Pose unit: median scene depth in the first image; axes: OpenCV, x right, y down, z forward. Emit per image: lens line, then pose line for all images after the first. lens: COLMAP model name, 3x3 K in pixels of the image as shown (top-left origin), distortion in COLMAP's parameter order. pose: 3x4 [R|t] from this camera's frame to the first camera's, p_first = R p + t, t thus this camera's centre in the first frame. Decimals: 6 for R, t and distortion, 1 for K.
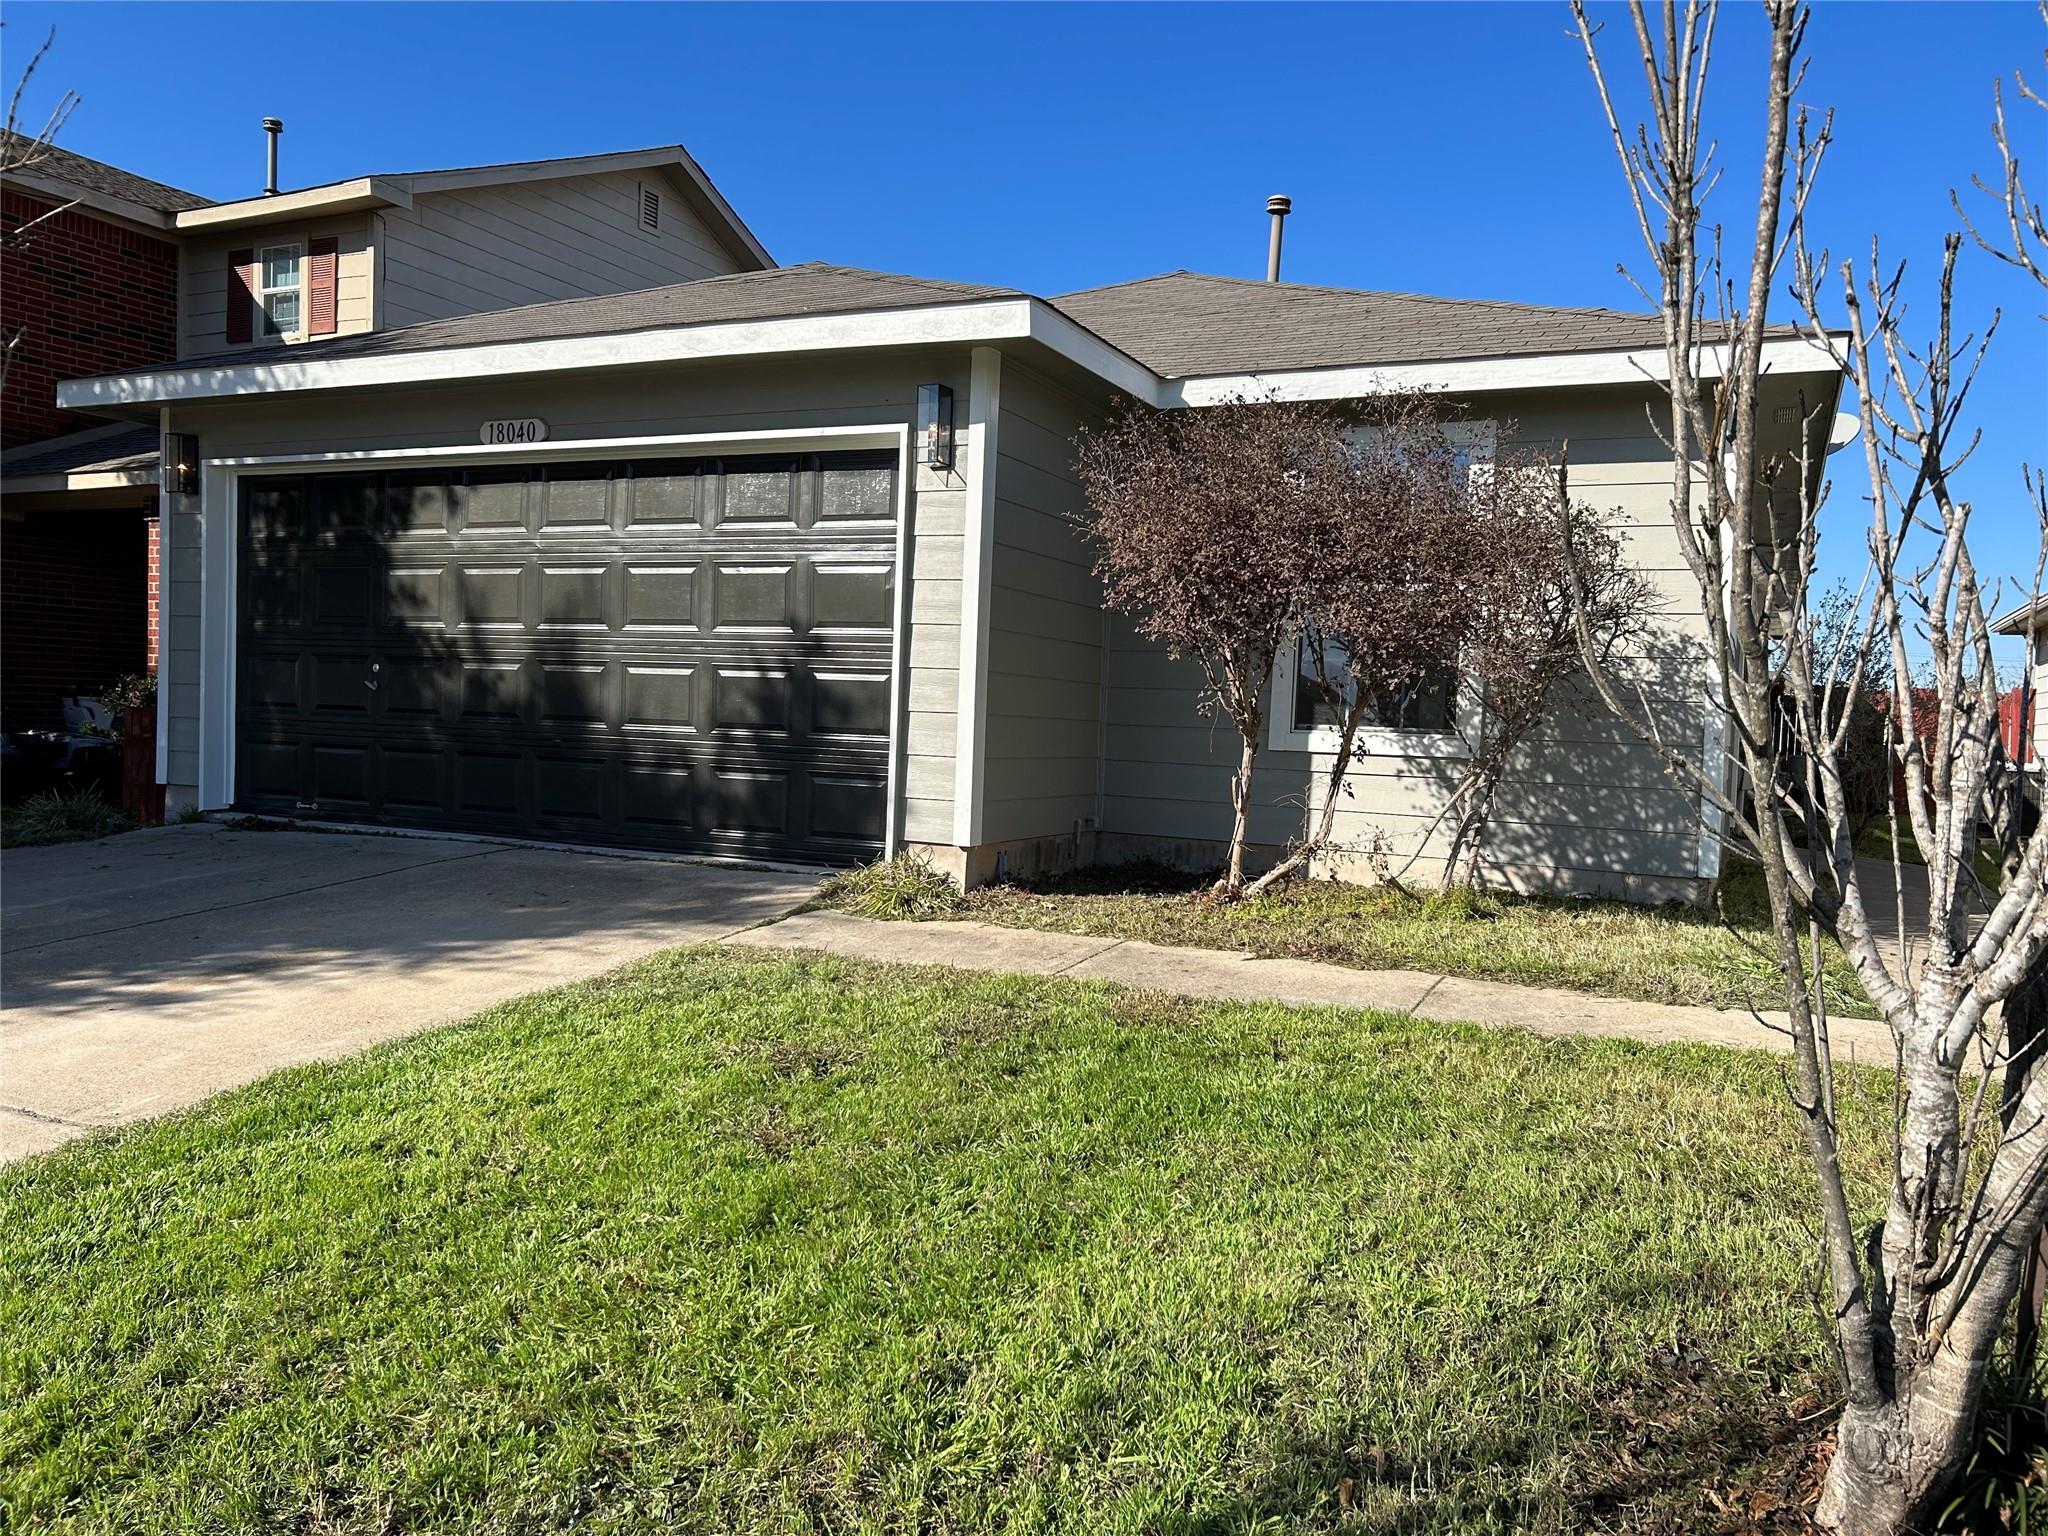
lens RADIAL K [[1527.6, 0, 1013.6], [0, 1527.6, 765.7], [0, 0, 1]] dist [0.072748, -0.099289]
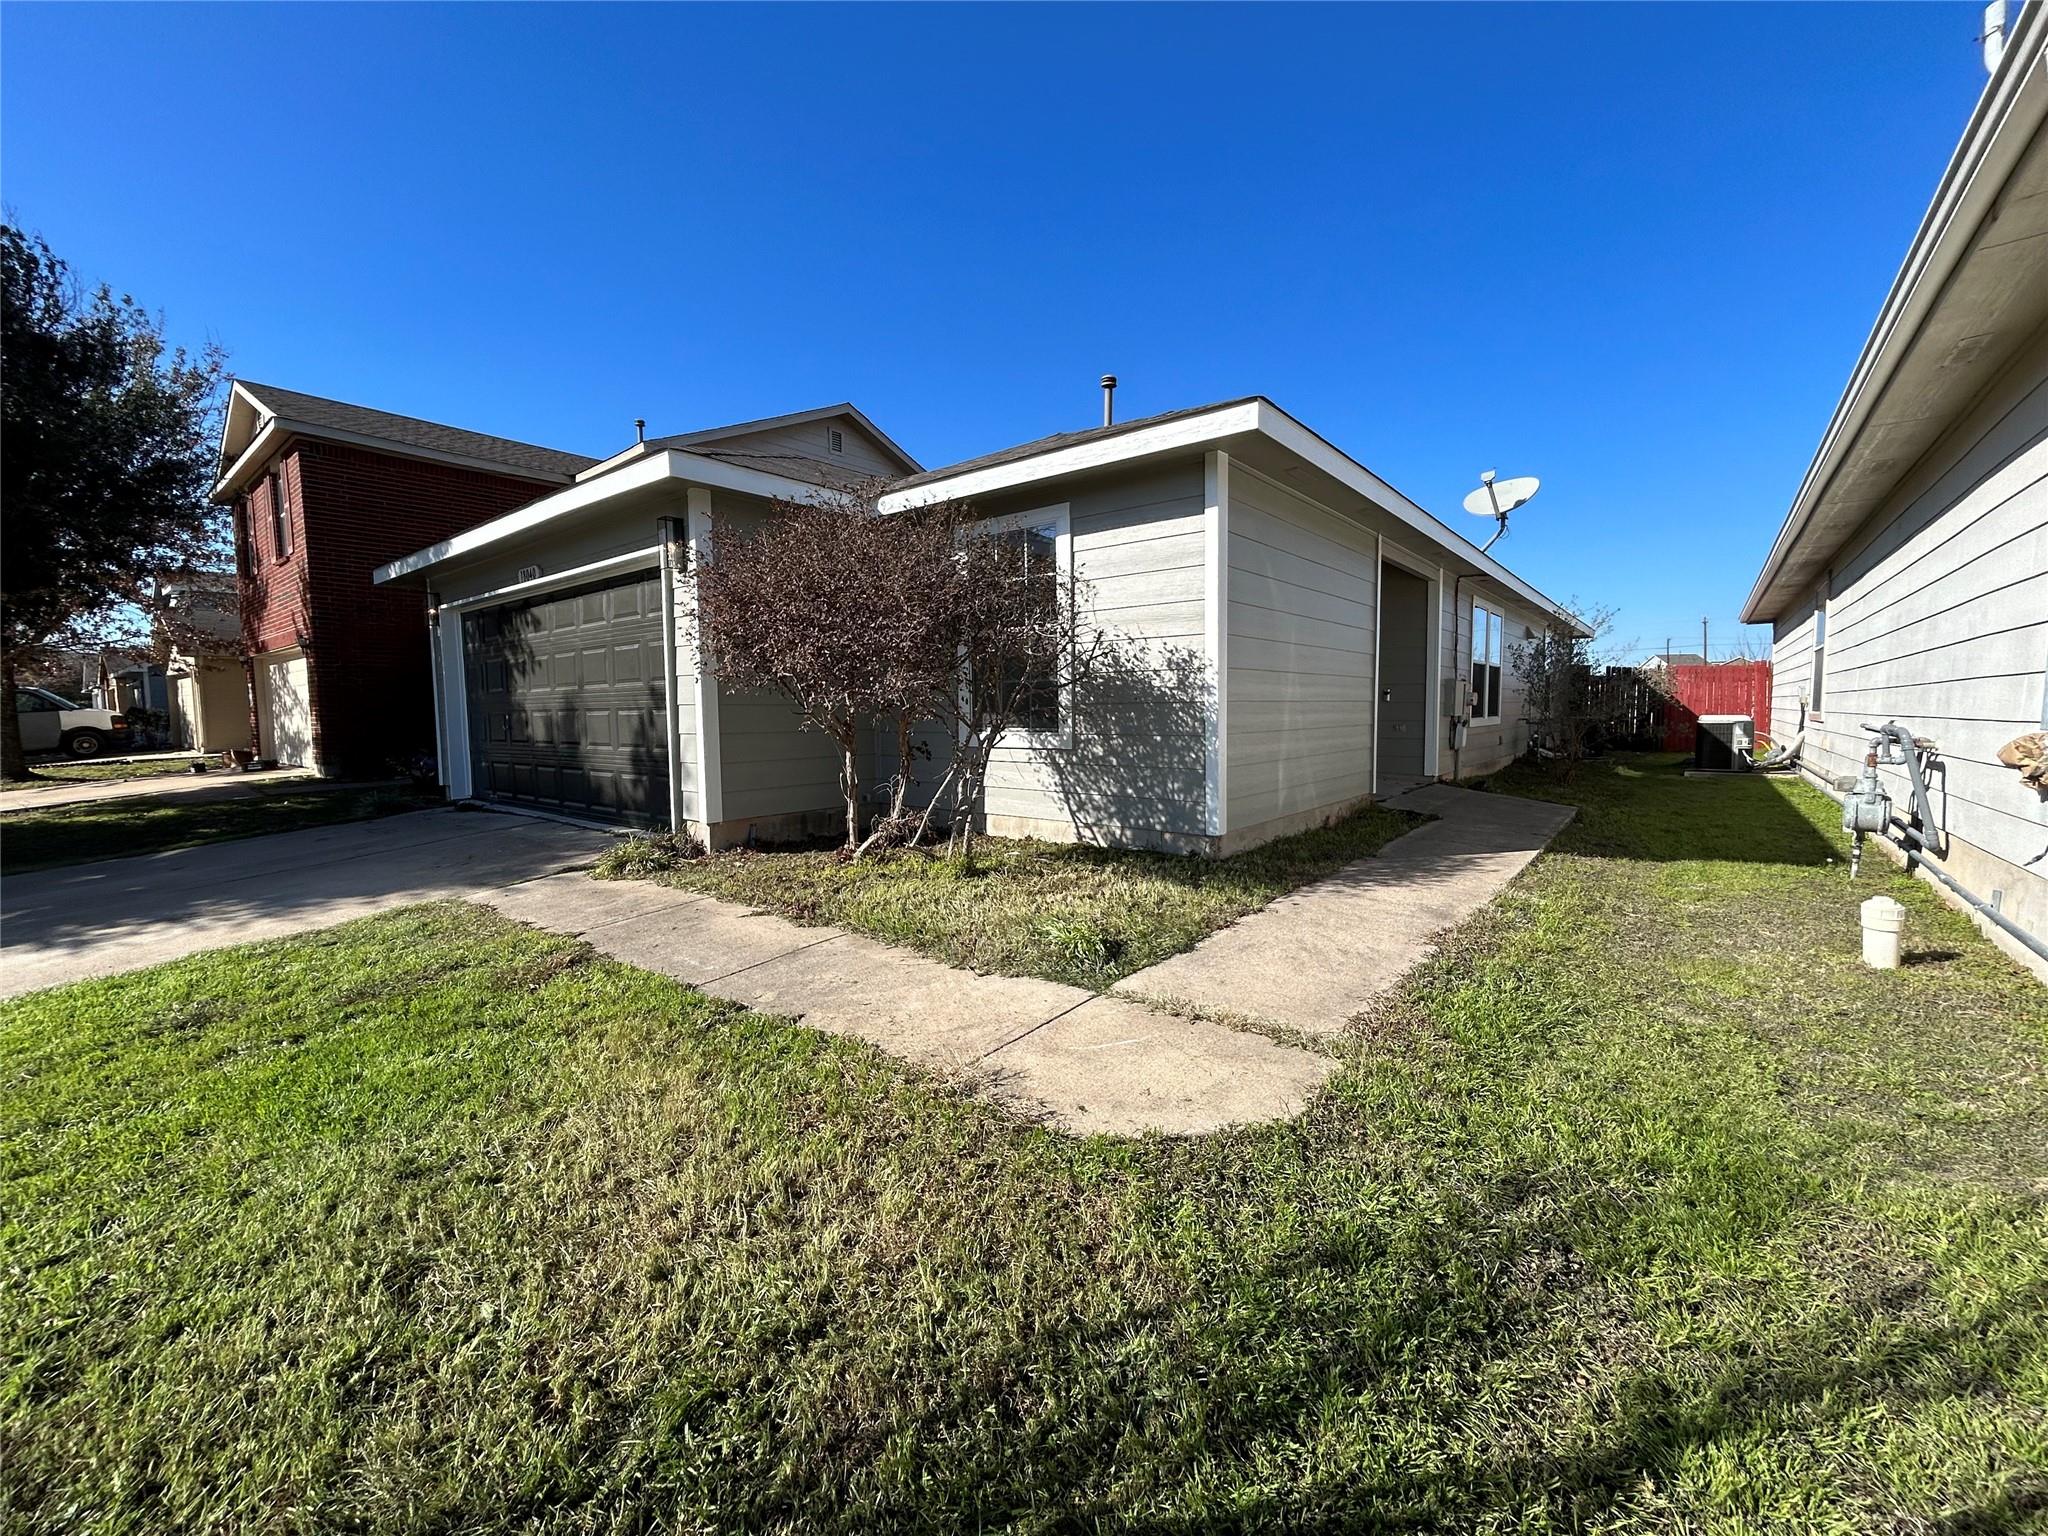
lens RADIAL K [[820.2, 0, 1024.0], [0, 820.2, 768.0], [0, 0, 1]] dist [-0.000224, 0.000135]
pose [[0.973107, -0.033979, -0.227834, 0.431212], [0.042337, 0.998594, 0.031895, -0.012715], [0.226429, -0.040683, 0.973178, 0.272429]]
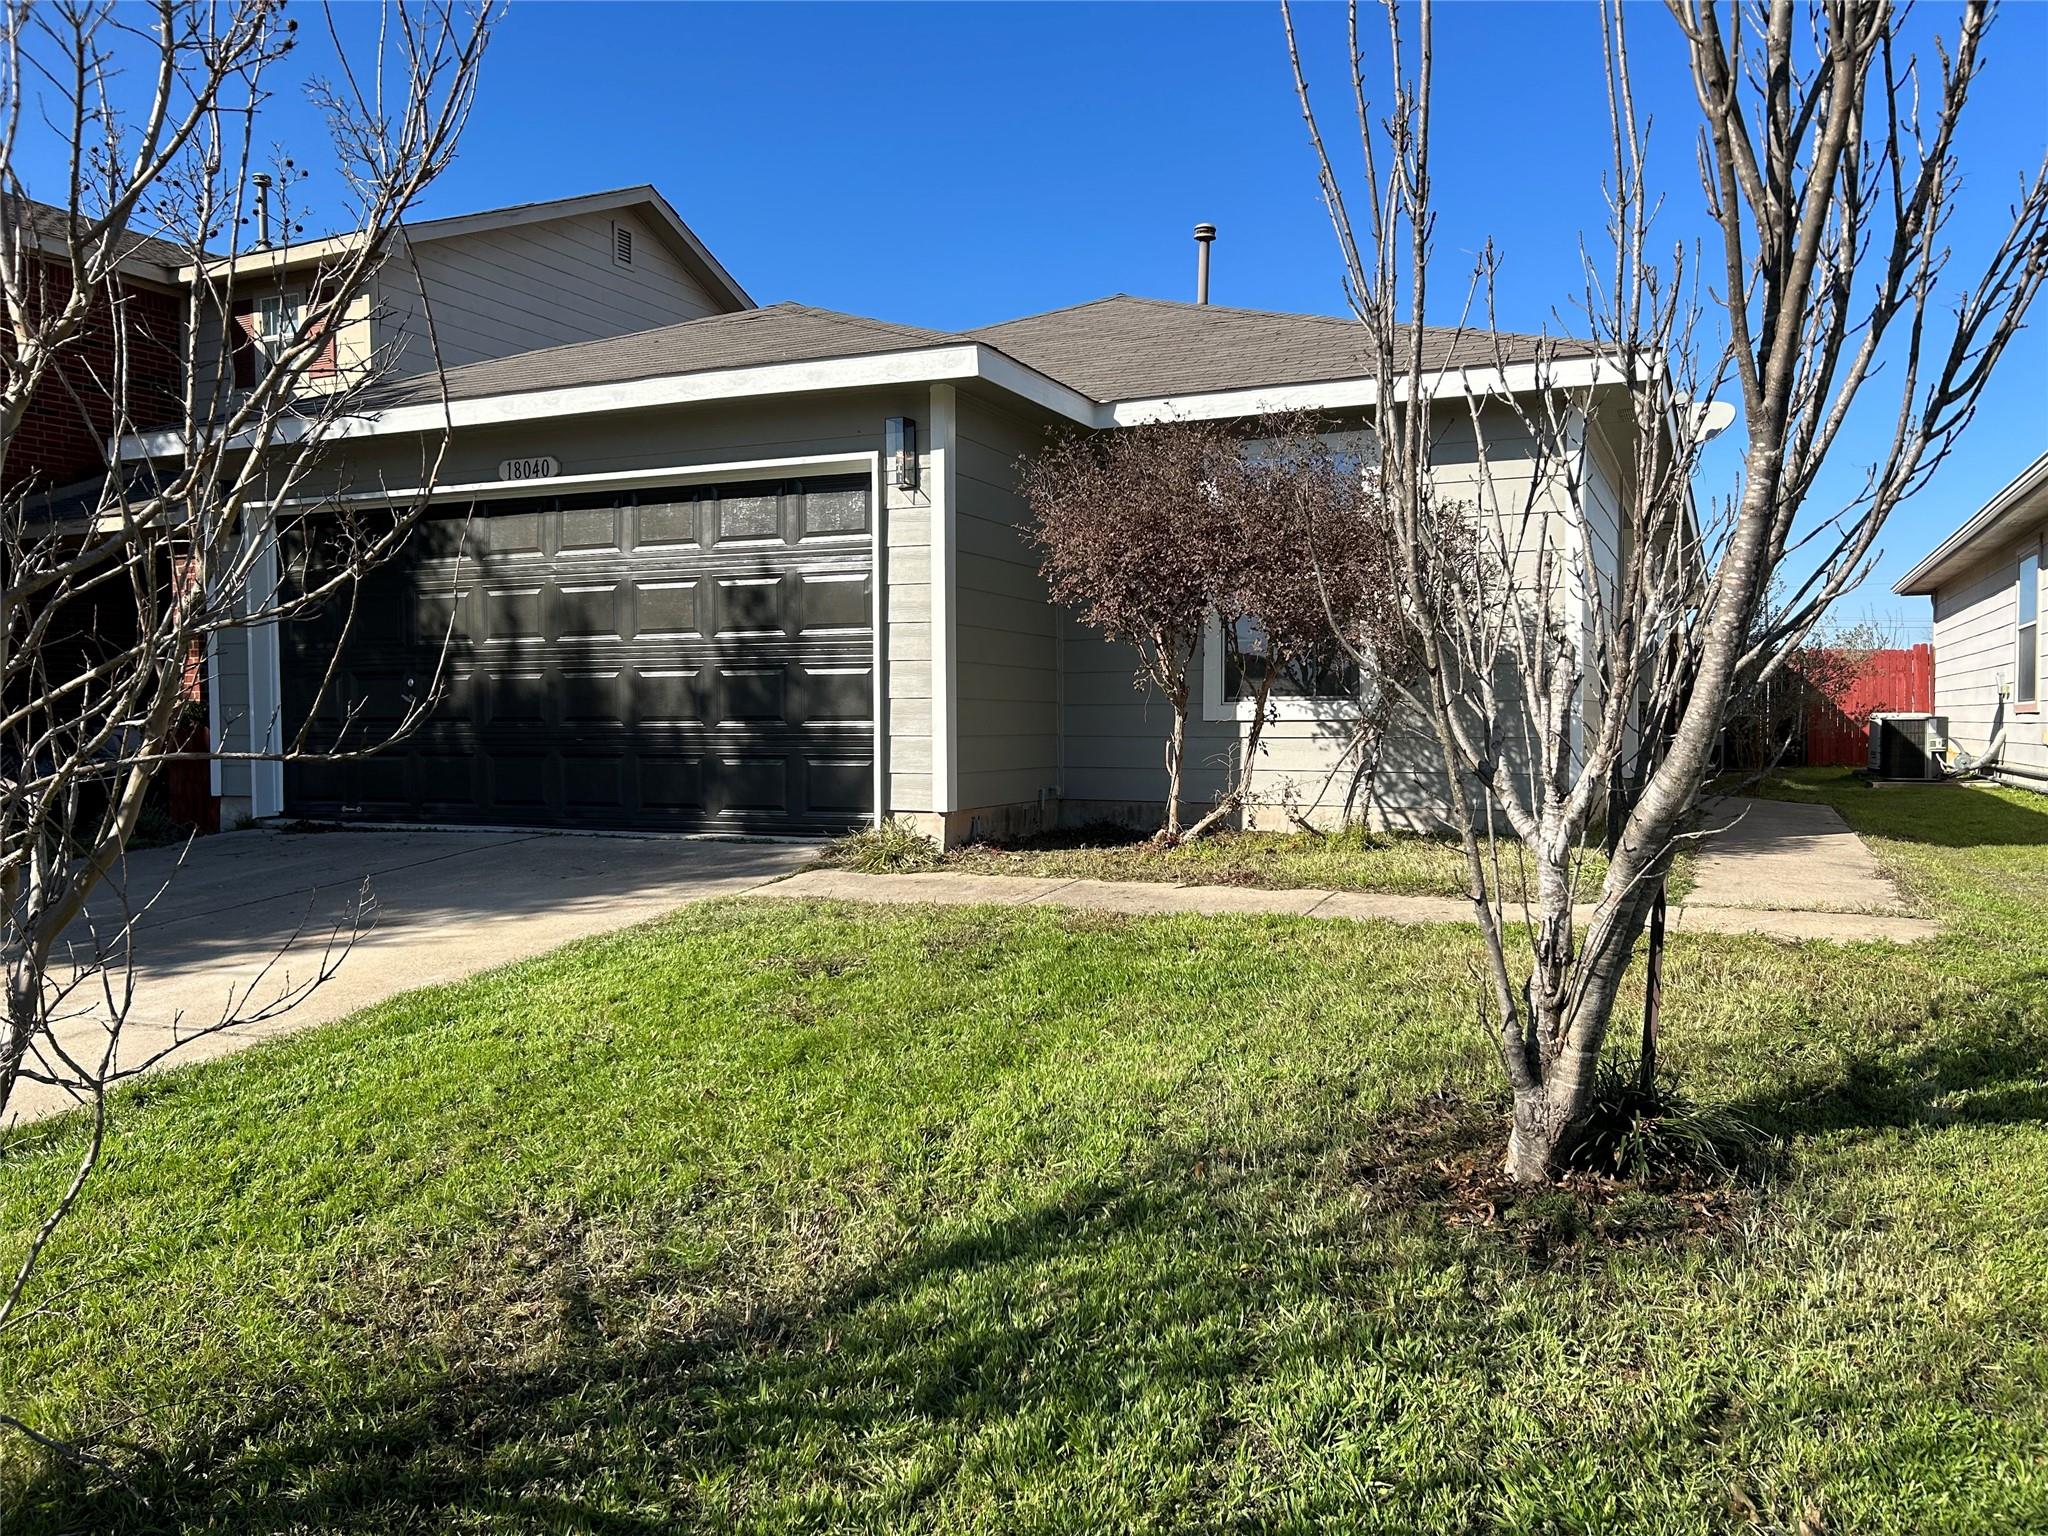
lens RADIAL K [[1519.4, 0, 1042.2], [0, 1519.4, 762.0], [0, 0, 1]] dist [0.077698, -0.102667]
pose [[0.998594, -0.043096, 0.030858, 0.009213], [0.043162, 0.999067, -0.001470, 0.018563], [-0.030766, 0.002800, 0.999523, -0.151822]]
